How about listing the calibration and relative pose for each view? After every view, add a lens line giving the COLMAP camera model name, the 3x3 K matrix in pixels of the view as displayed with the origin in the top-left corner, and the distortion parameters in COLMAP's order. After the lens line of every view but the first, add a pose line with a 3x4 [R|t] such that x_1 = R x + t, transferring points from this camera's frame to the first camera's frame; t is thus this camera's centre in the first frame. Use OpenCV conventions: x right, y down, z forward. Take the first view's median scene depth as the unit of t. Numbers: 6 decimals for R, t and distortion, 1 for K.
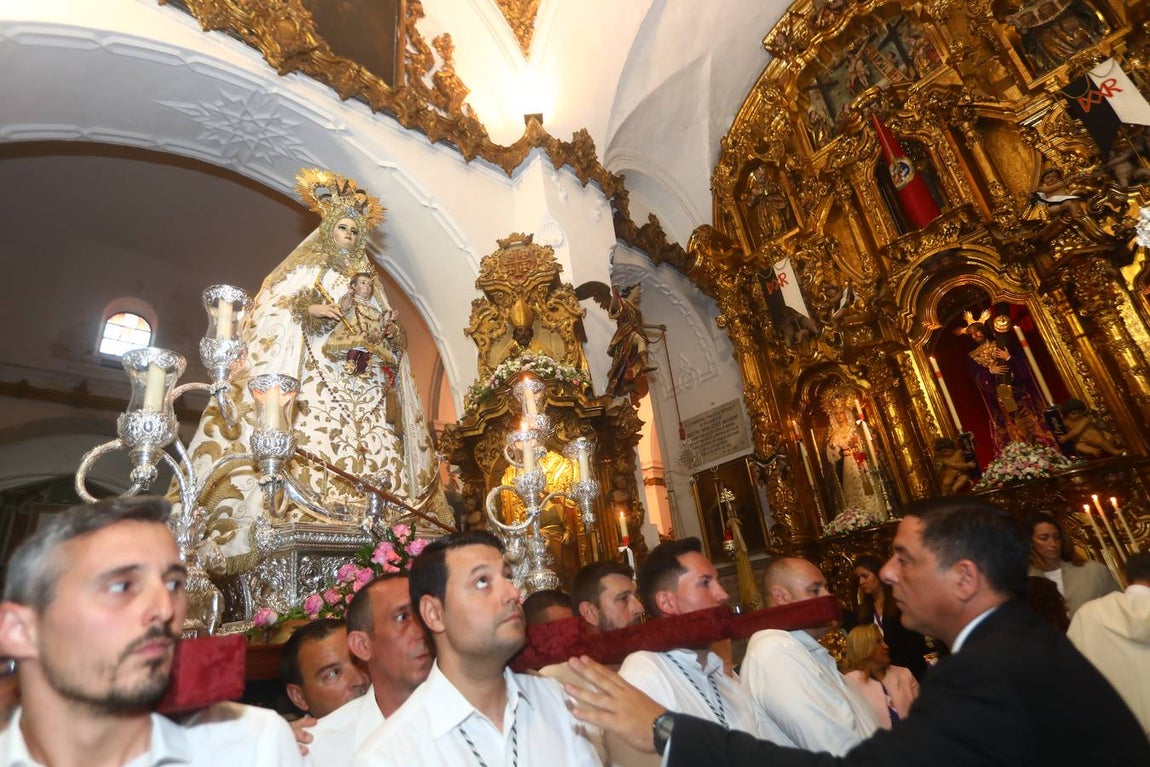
lens RADIAL K [[613.6, 0, 575.0], [0, 613.6, 383.5], [0, 0, 1]] dist [-0.056523, 0.033412]
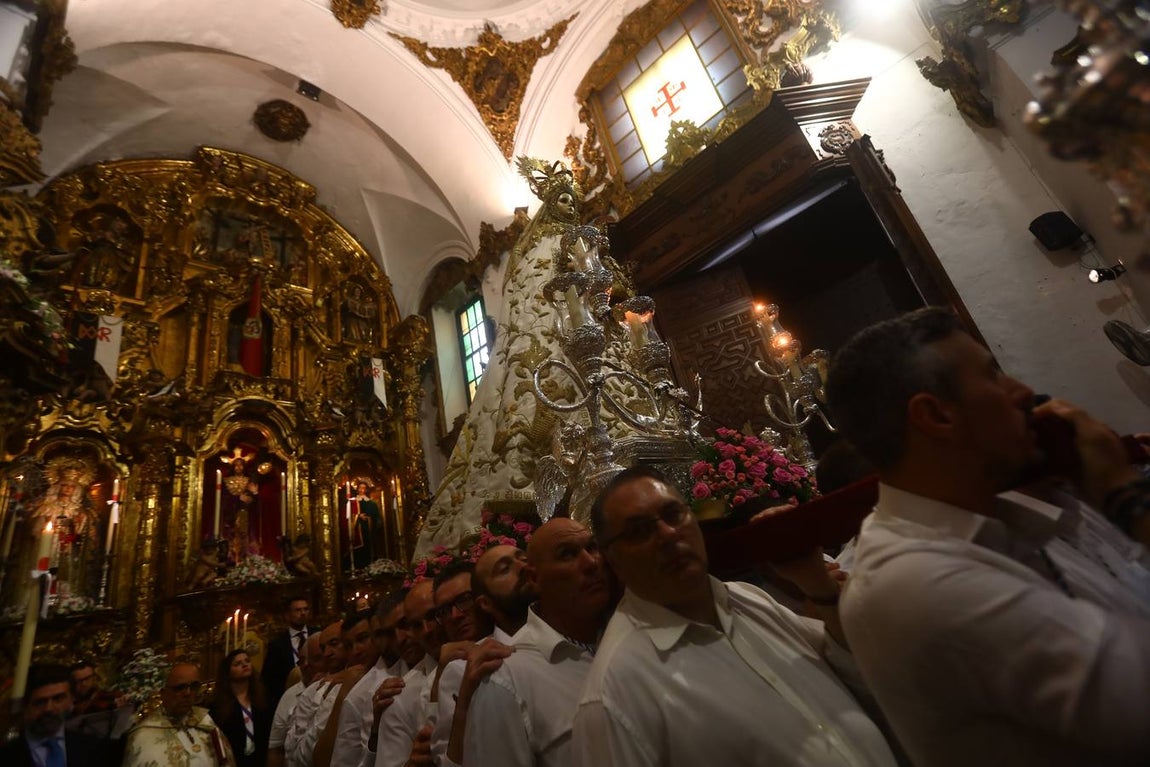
lens RADIAL K [[515.9, 0, 576.4], [0, 515.9, 382.0], [0, 0, 1]] dist [-0.071648, 0.026553]
pose [[-0.050615, 0.508725, 0.859440, -0.401133], [-0.193577, 0.839227, -0.508160, 0.176583], [-0.979779, -0.192088, 0.056000, 0.268647]]
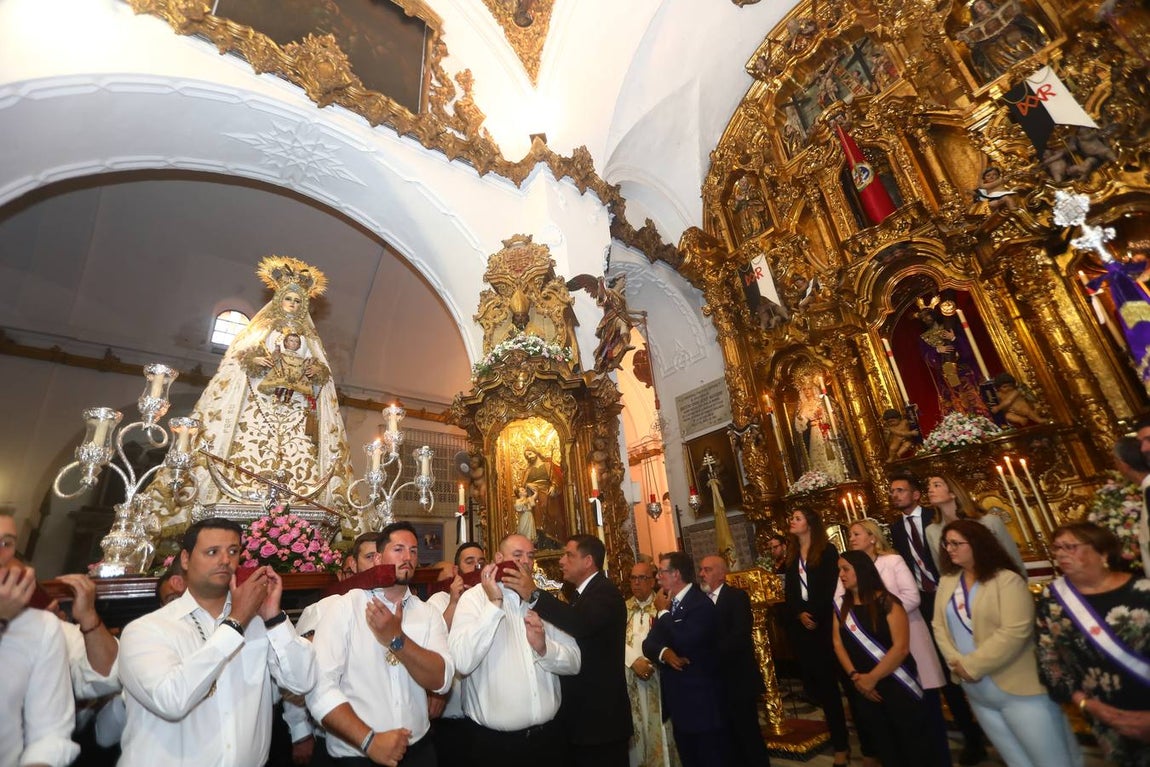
lens RADIAL K [[513.8, 0, 576.5], [0, 513.8, 382.6], [0, 0, 1]] dist [-0.062304, 0.023471]
pose [[0.997272, 0.000629, -0.073818, 0.084680], [0.001180, 0.999700, 0.024465, 0.015453], [0.073812, -0.024485, 0.996972, 0.015868]]
